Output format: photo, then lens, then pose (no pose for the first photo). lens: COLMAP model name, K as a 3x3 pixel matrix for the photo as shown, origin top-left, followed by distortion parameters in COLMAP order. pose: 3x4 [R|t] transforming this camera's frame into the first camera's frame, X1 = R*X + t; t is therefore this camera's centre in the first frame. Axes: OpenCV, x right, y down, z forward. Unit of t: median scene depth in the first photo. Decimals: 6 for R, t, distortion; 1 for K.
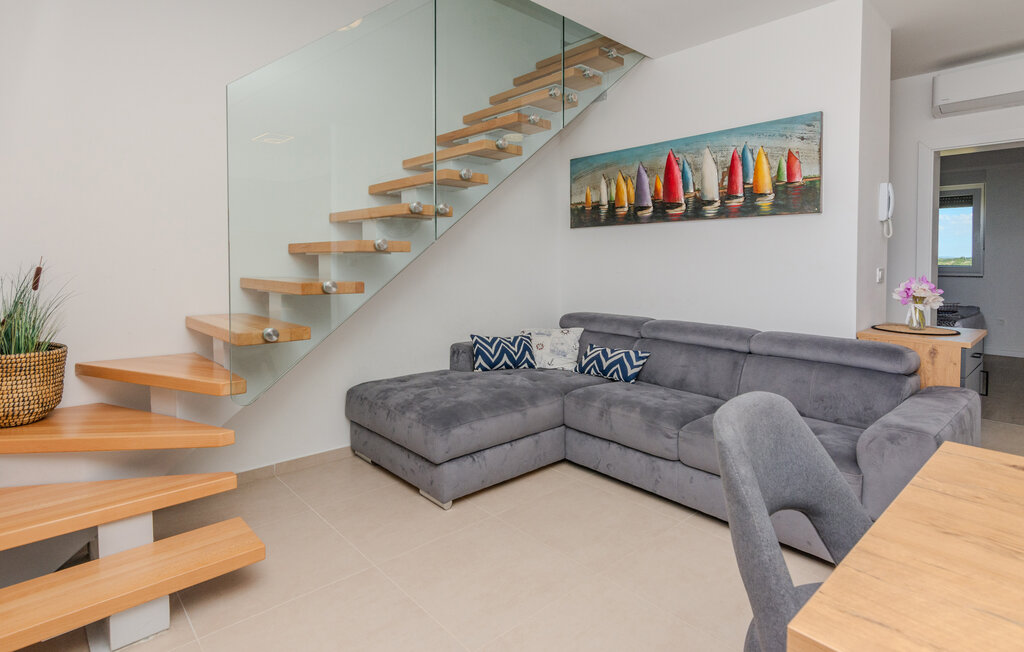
lens RADIAL K [[526.8, 0, 508.2], [0, 526.8, 278.0], [0, 0, 1]] dist [0.000060, 0.000066]
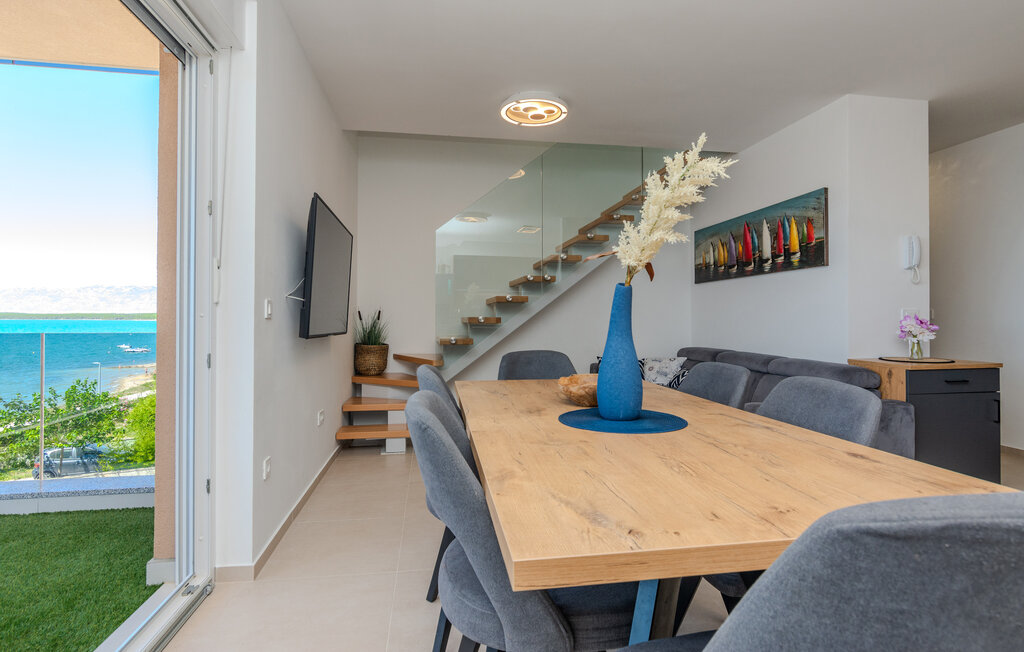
lens RADIAL K [[499.0, 0, 515.4], [0, 499.0, 312.6], [0, 0, 1]] dist [-0.001468, 0.000196]
pose [[0.846387, -0.007195, -0.532519, 0.518603], [-0.016238, 0.999095, -0.039307, 0.043193], [0.532320, 0.041916, 0.845505, -0.364192]]
